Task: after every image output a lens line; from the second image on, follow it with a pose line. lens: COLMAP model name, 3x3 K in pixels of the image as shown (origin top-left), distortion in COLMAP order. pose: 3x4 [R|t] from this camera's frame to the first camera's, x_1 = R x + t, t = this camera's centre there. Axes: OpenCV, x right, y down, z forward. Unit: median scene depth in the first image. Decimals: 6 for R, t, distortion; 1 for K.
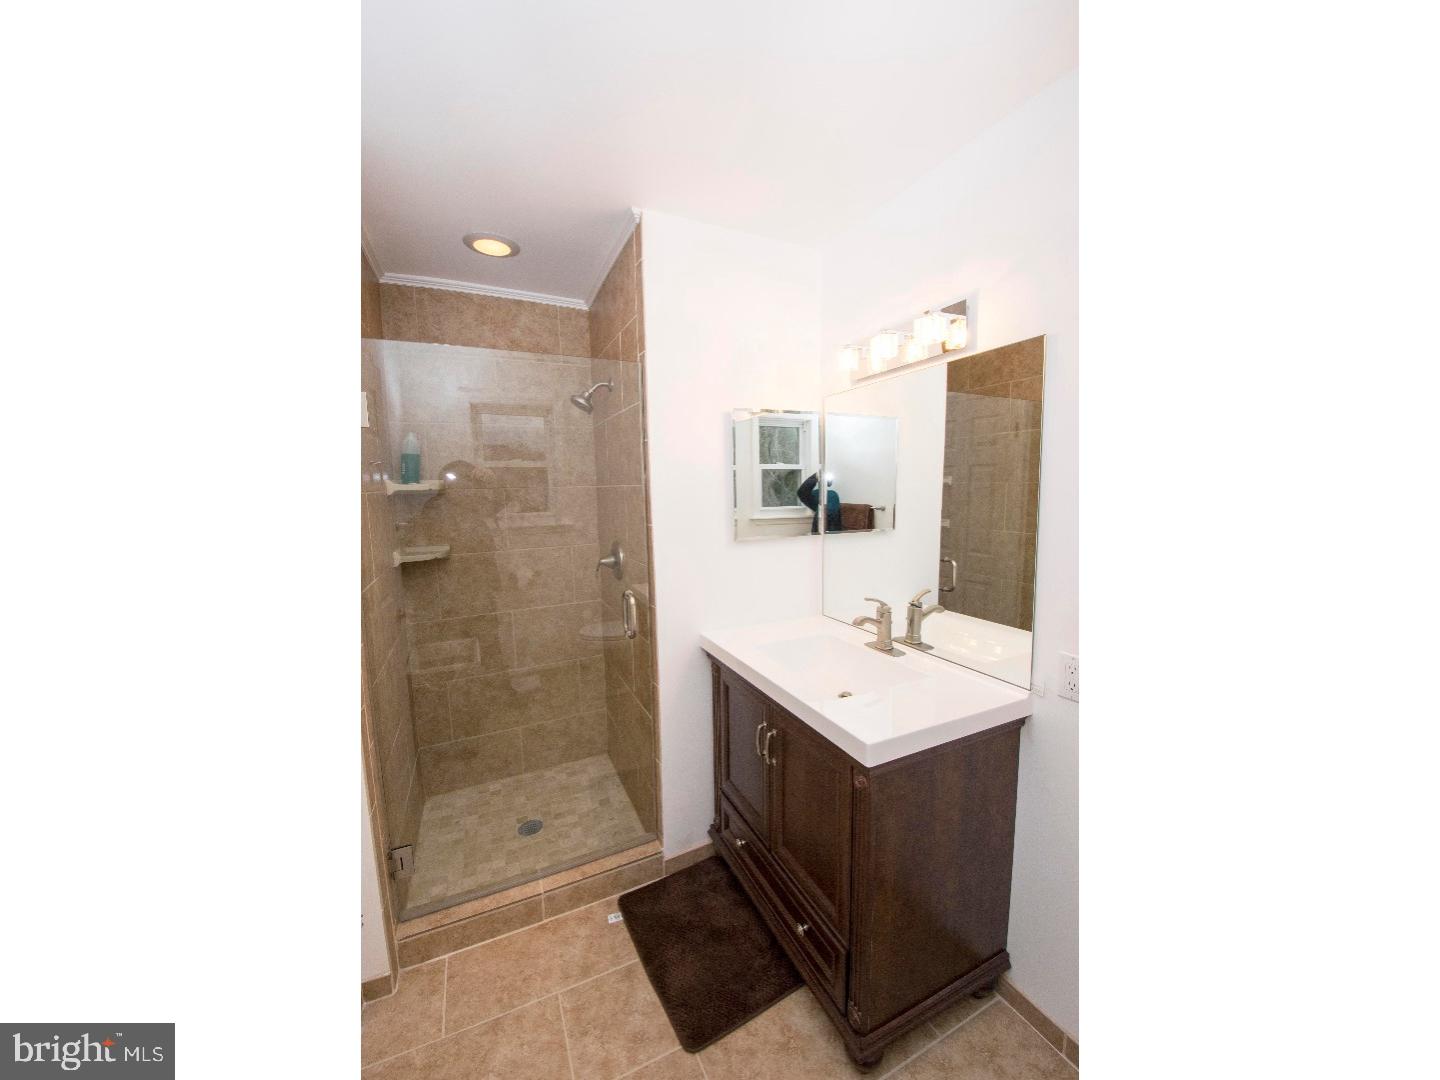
lens RADIAL K [[632.2, 0, 709.4], [0, 632.2, 540.1], [0, 0, 1]] dist [0.017124, -0.023753]
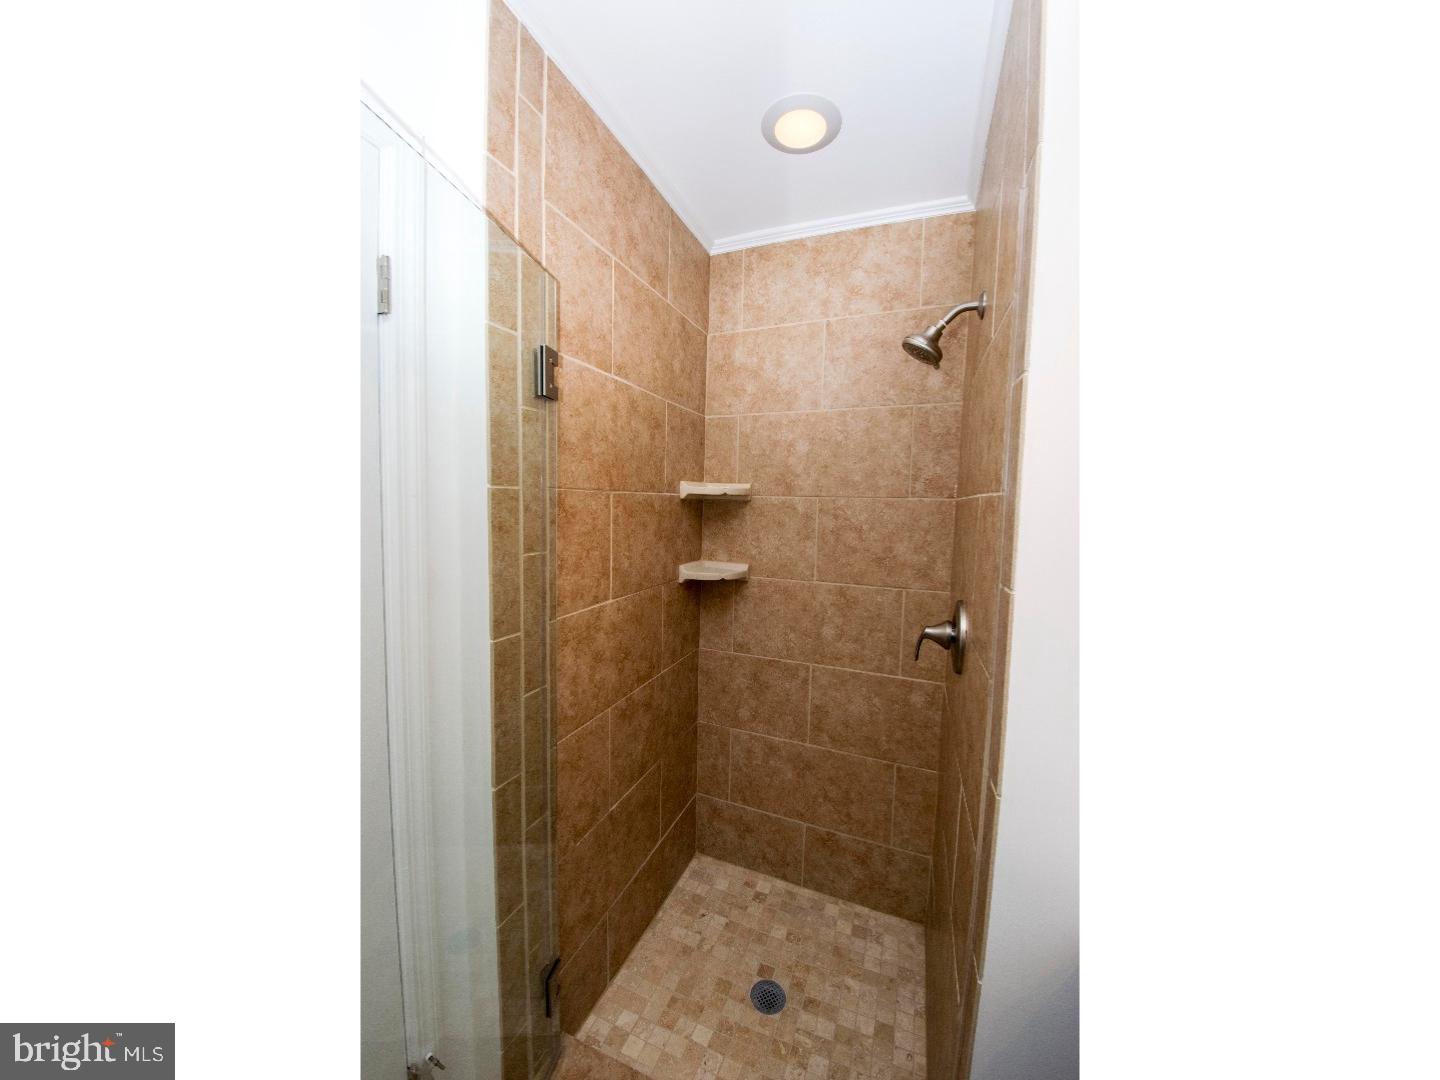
lens RADIAL K [[558.7, 0, 638.5], [0, 558.7, 543.0], [0, 0, 1]] dist [0.010525, -0.021905]
pose [[0.693366, 0.099003, -0.713752, -0.002505], [-0.110518, 0.993408, 0.030432, -0.026106], [0.712059, 0.057782, 0.699738, 0.411651]]
